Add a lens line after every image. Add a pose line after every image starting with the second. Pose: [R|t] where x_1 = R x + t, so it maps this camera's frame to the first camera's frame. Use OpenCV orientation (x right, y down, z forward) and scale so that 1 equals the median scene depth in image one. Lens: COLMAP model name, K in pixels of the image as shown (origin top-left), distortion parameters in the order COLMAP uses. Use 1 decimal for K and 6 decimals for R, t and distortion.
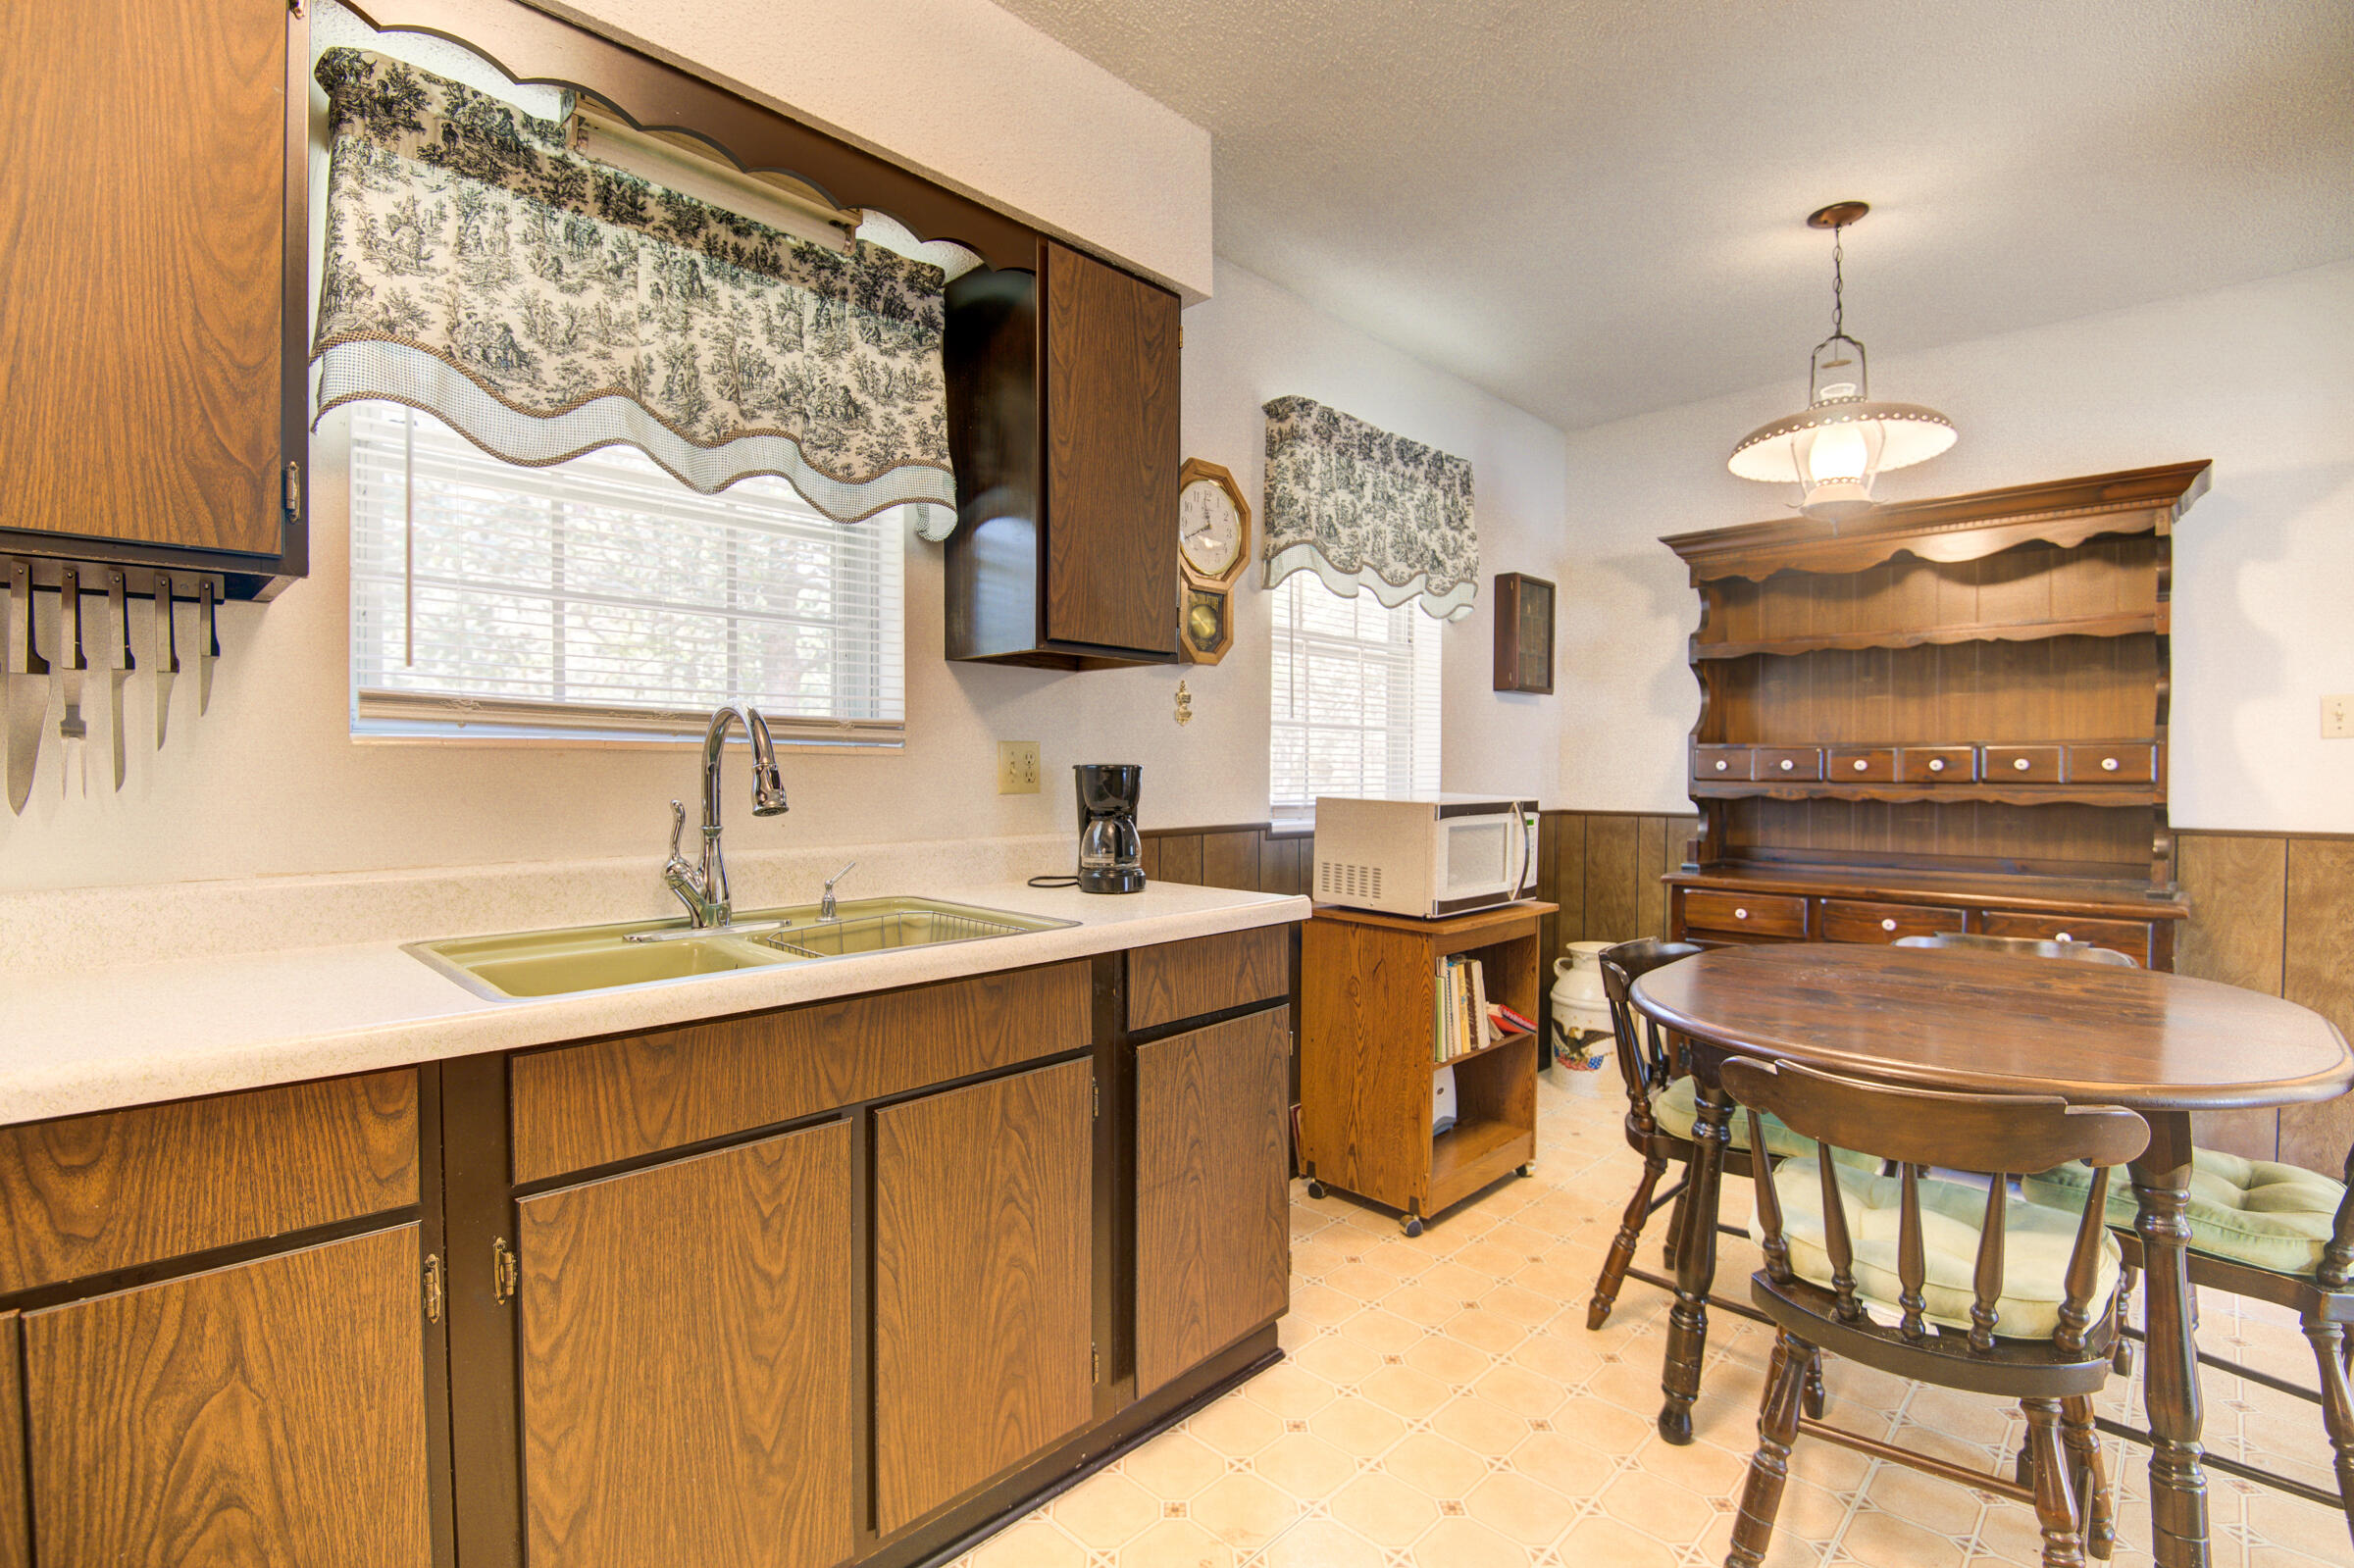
lens RADIAL K [[1094.4, 0, 1160.1], [0, 1094.4, 800.5], [0, 0, 1]] dist [0.006804, -0.015756]
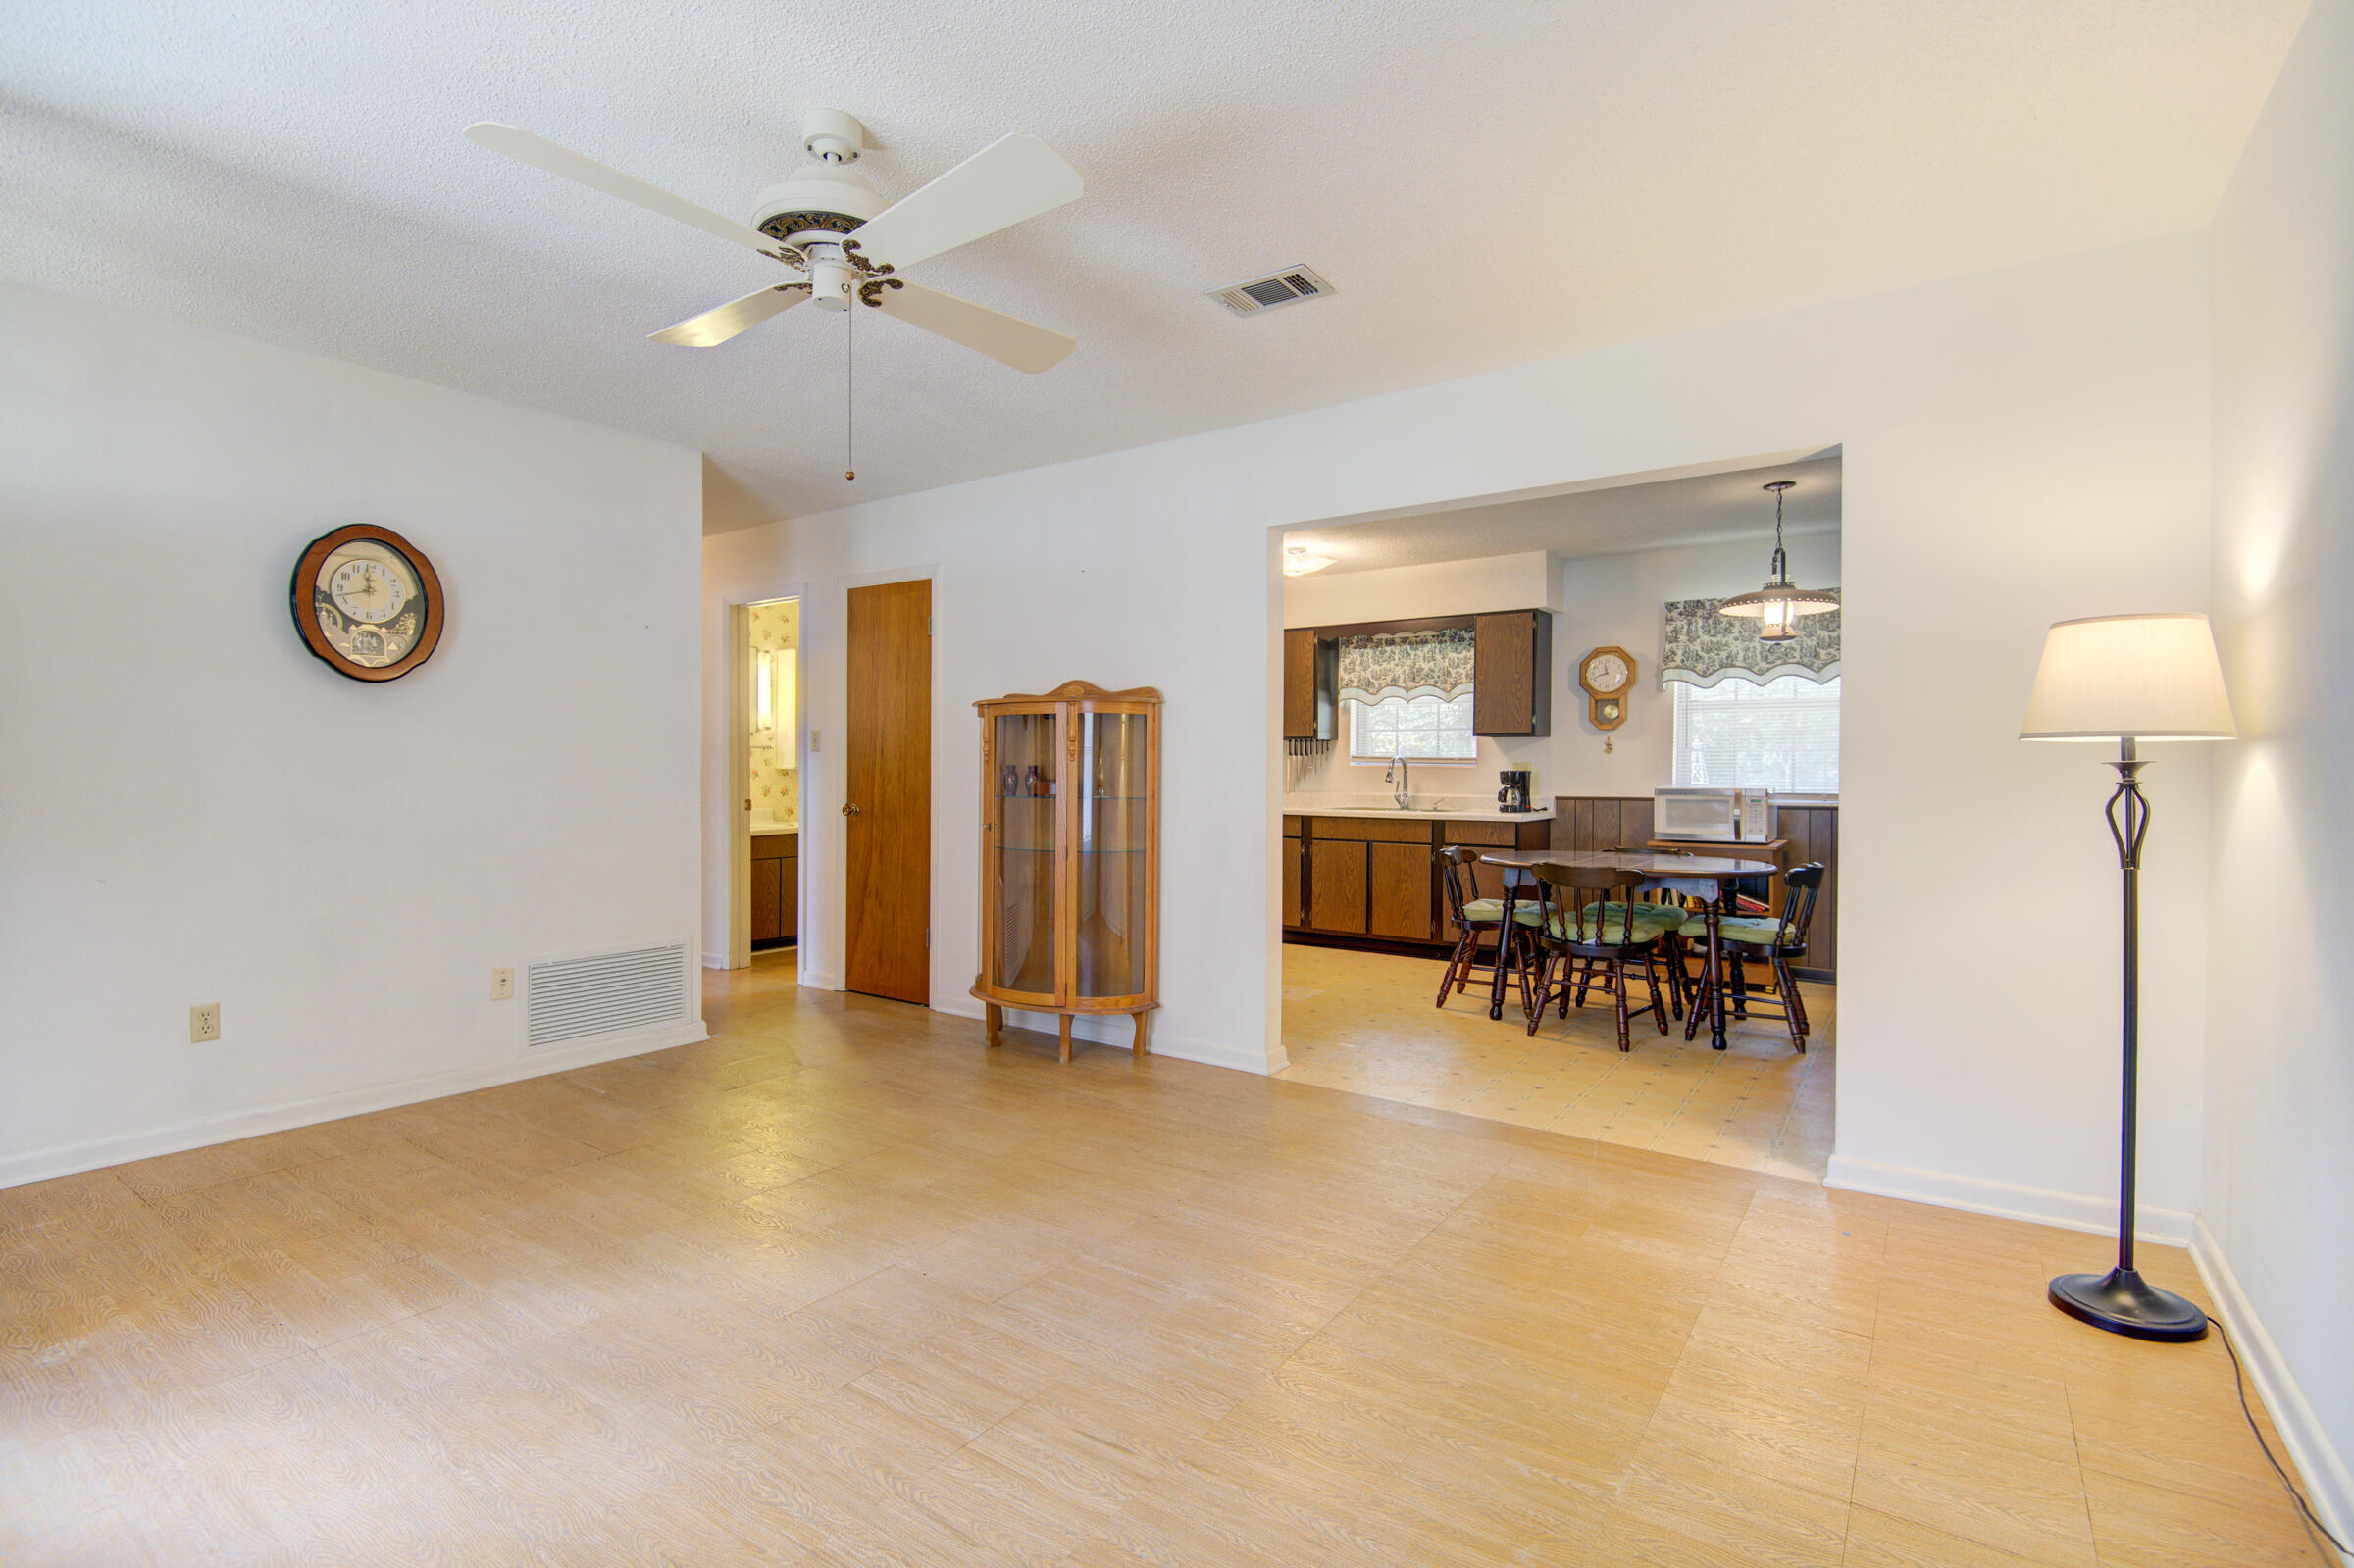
lens RADIAL K [[1094.4, 0, 1099.0], [0, 1094.4, 785.5], [0, 0, 1]] dist [0.006804, -0.015756]
pose [[0.112010, 0.013633, -0.993614, 3.381672], [-0.030851, 0.999472, 0.010235, 0.015003], [0.993228, 0.029508, 0.112371, -0.567457]]
